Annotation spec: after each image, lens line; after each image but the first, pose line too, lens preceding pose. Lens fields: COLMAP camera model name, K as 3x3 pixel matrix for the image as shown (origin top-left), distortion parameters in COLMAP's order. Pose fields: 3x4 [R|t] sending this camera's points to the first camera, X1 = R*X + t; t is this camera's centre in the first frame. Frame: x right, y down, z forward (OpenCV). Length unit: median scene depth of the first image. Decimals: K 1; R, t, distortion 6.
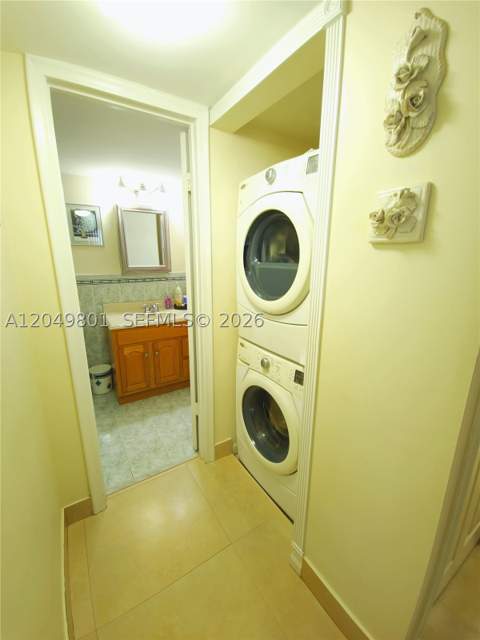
lens RADIAL K [[264.0, 0, 239.6], [0, 264.0, 320.2], [0, 0, 1]] dist [0.001554, 0.000000]
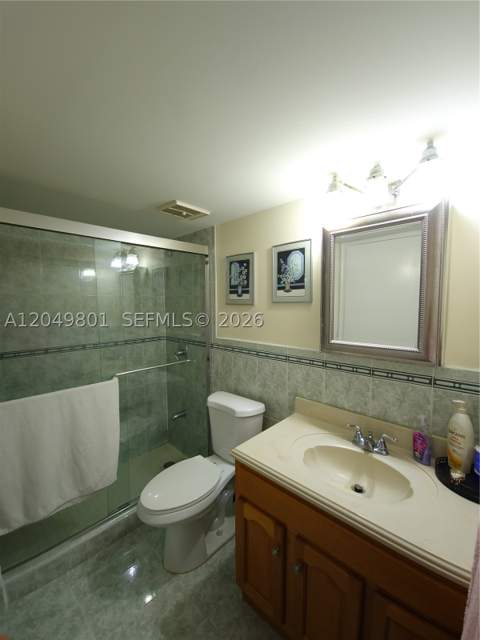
lens RADIAL K [[264.0, 0, 240.6], [0, 264.0, 322.3], [0, 0, 1]] dist [0.001554, 0.000000]
pose [[0.241575, 0.050775, -0.969053, 0.023632], [-0.224428, 0.974478, -0.004889, -0.197575], [0.944073, 0.218663, 0.246805, 0.710912]]
